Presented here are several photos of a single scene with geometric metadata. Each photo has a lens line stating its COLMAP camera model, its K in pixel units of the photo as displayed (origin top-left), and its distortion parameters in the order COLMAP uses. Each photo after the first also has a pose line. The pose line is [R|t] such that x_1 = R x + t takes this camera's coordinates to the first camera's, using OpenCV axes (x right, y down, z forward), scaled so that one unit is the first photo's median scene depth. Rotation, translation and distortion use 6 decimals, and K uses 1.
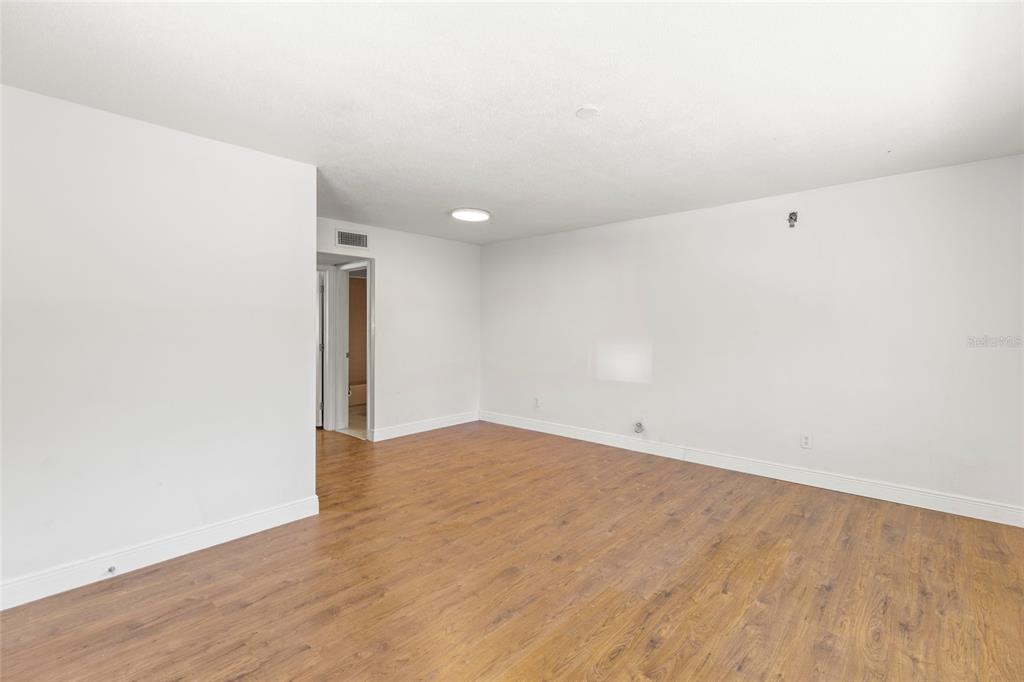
lens RADIAL K [[463.2, 0, 511.2], [0, 463.2, 333.5], [0, 0, 1]] dist [0.002777, 0.000354]
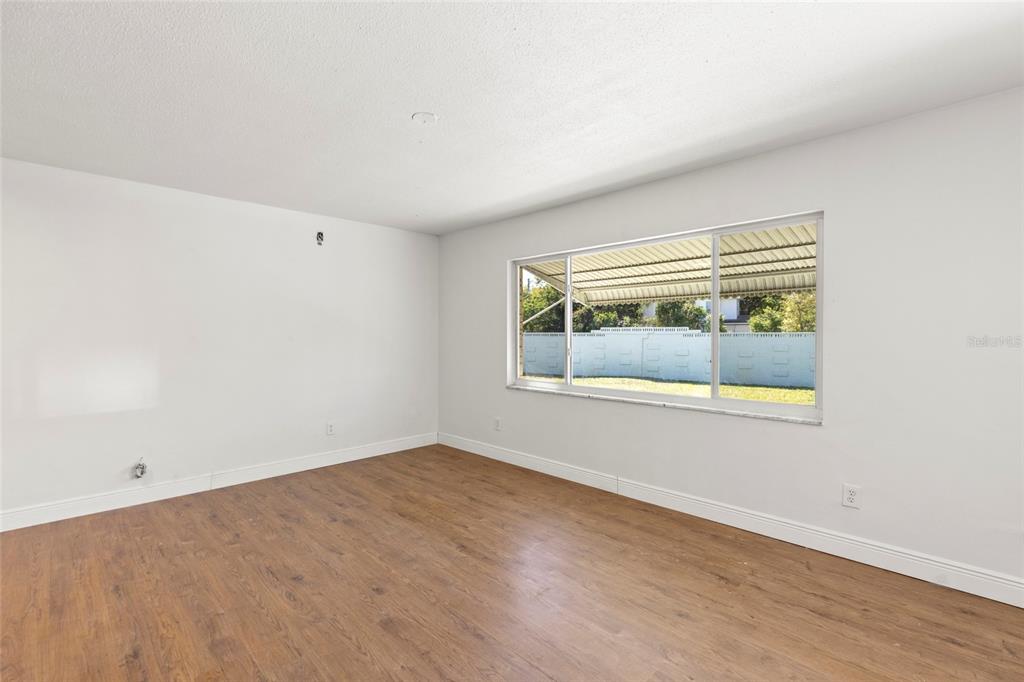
lens RADIAL K [[463.2, 0, 515.8], [0, 463.2, 342.3], [0, 0, 1]] dist [0.002777, 0.000354]
pose [[0.045915, -0.018963, 0.998765, -0.644386], [0.015942, 0.999706, 0.018248, -0.002838], [-0.998818, 0.015084, 0.046204, 0.578423]]
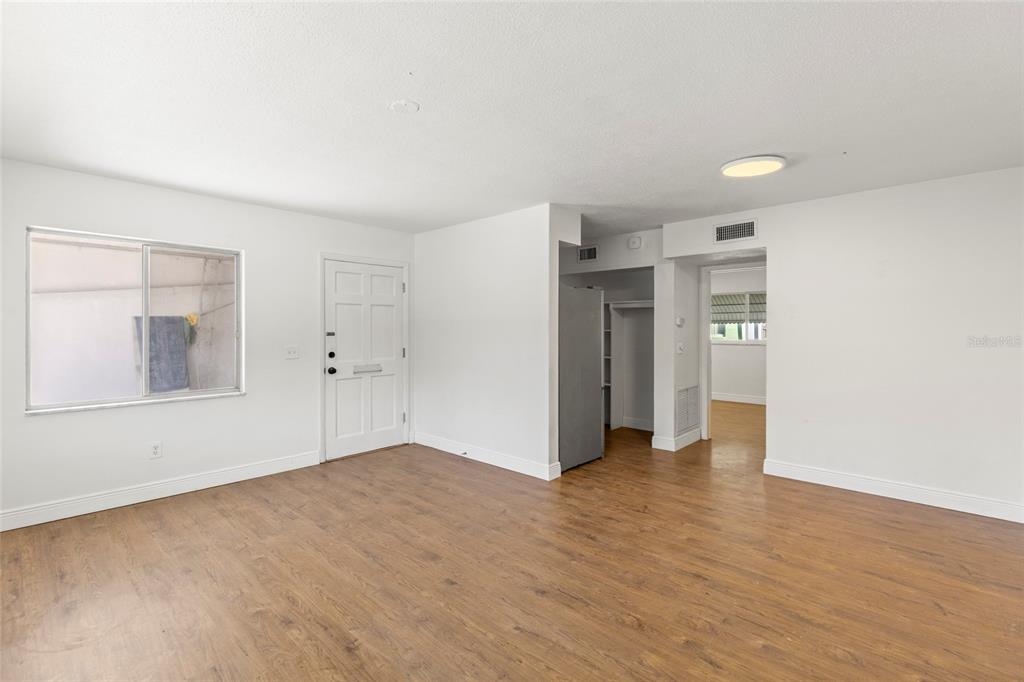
lens RADIAL K [[463.2, 0, 514.0], [0, 463.2, 331.9], [0, 0, 1]] dist [0.002777, 0.000354]
pose [[-0.008181, 0.006558, -0.999945, 0.857279], [-0.015884, 0.999851, 0.006688, -0.018622], [0.999840, 0.015937, -0.008076, 0.945297]]
